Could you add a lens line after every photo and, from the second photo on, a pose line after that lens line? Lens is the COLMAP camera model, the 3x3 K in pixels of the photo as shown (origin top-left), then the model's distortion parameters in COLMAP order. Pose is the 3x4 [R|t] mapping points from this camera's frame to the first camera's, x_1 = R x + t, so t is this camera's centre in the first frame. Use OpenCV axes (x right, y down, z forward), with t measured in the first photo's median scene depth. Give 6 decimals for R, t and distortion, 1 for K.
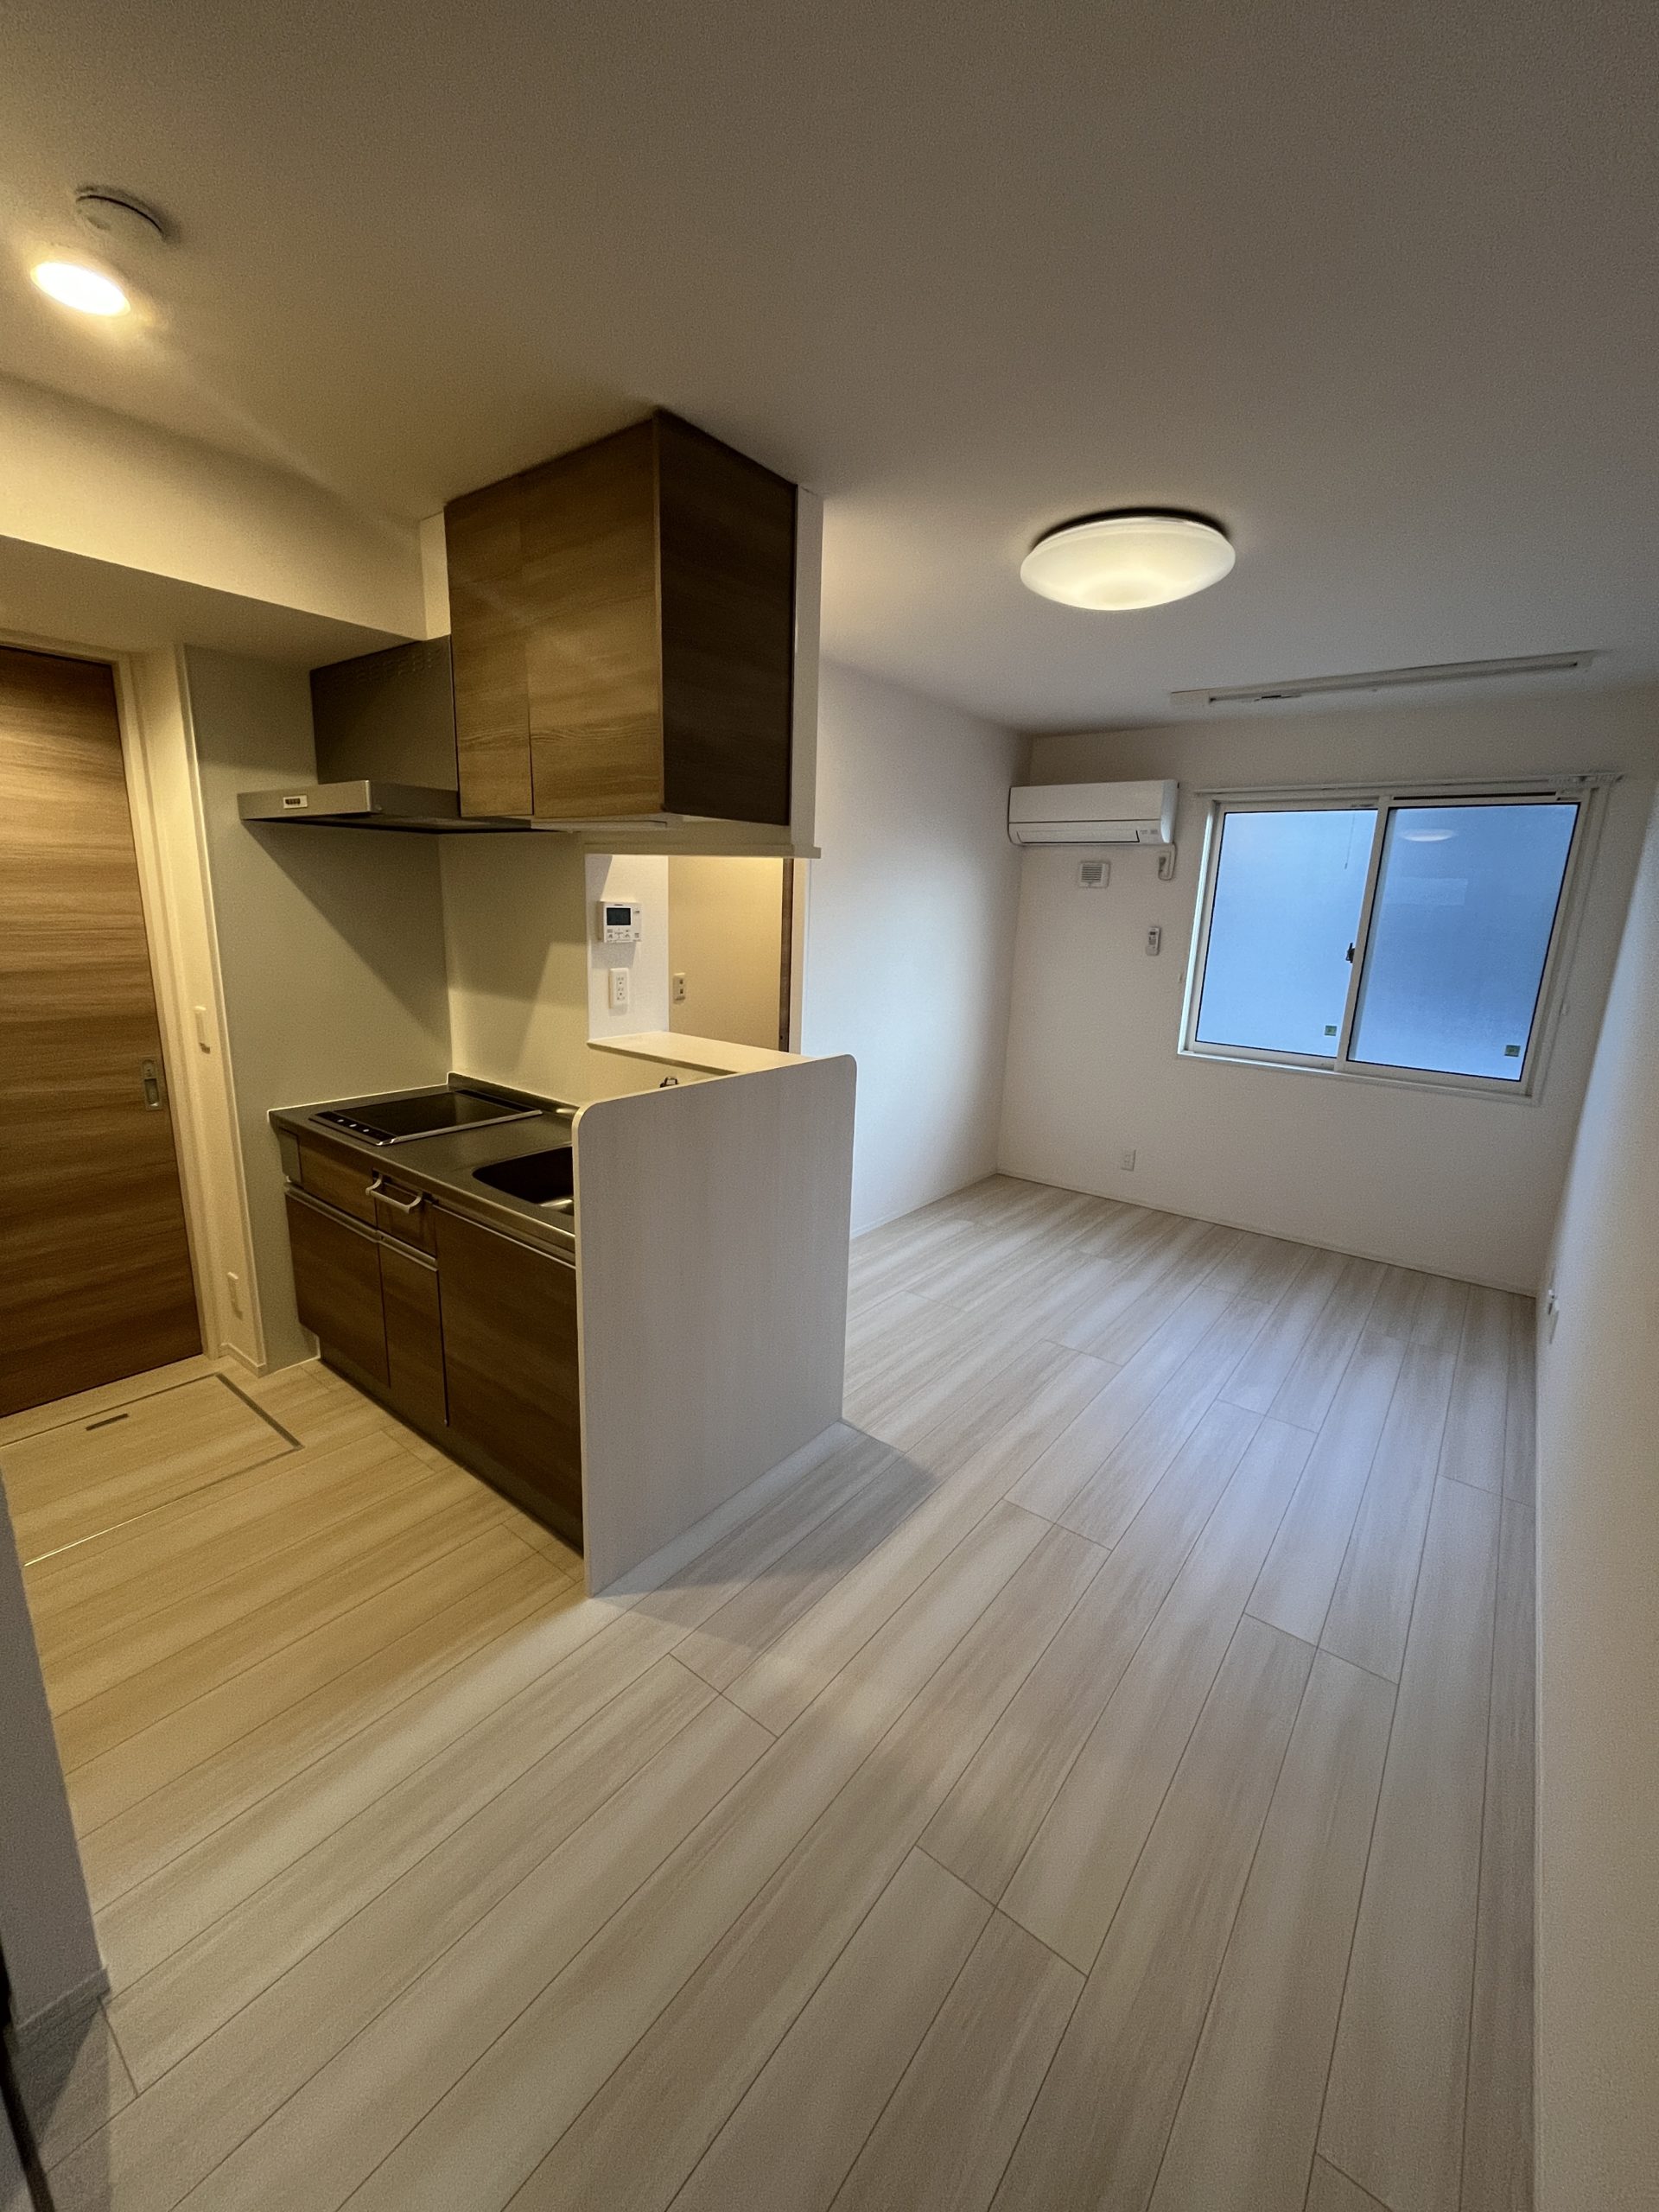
lens RADIAL K [[891.0, 0, 829.5], [0, 891.0, 1106.0], [0, 0, 1]] dist [-0.000277, -0.000196]
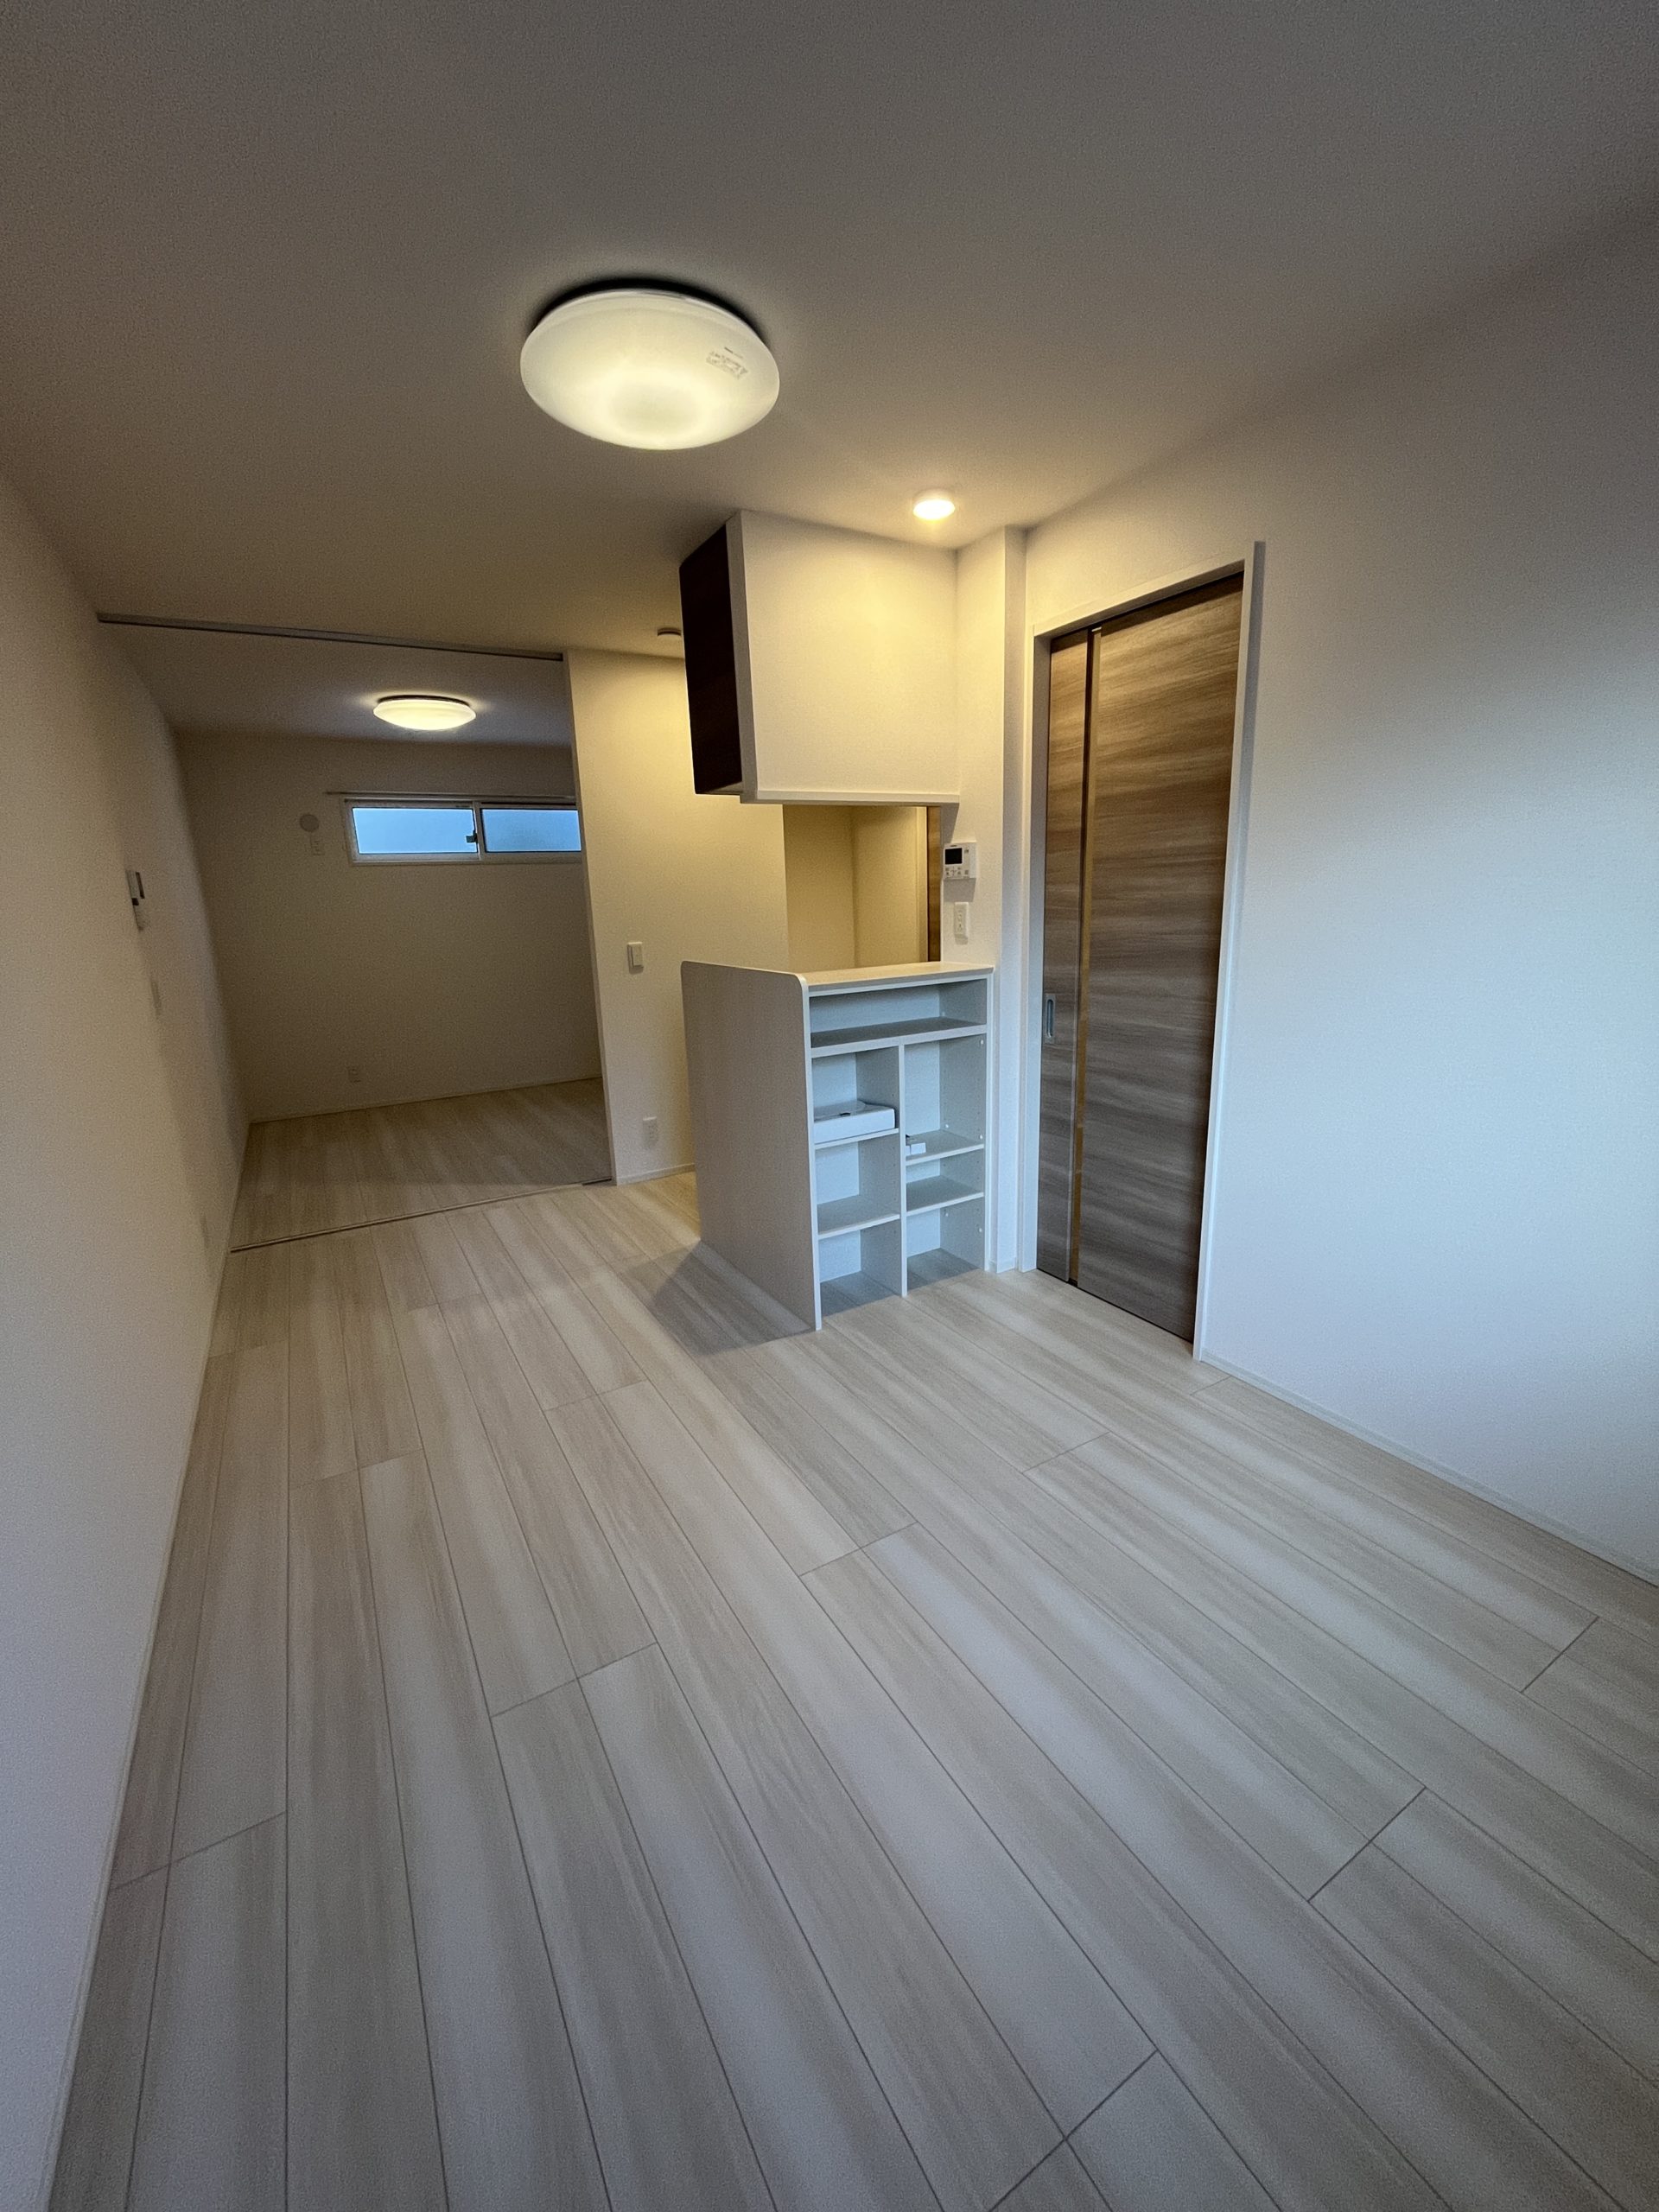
lens RADIAL K [[891.0, 0, 829.5], [0, 891.0, 1106.0], [0, 0, 1]] dist [-0.000277, -0.000196]
pose [[-0.368556, 0.199865, -0.907866, 0.957979], [-0.189128, 0.940067, 0.283732, -0.211217], [0.910163, 0.276274, -0.308667, 1.334850]]
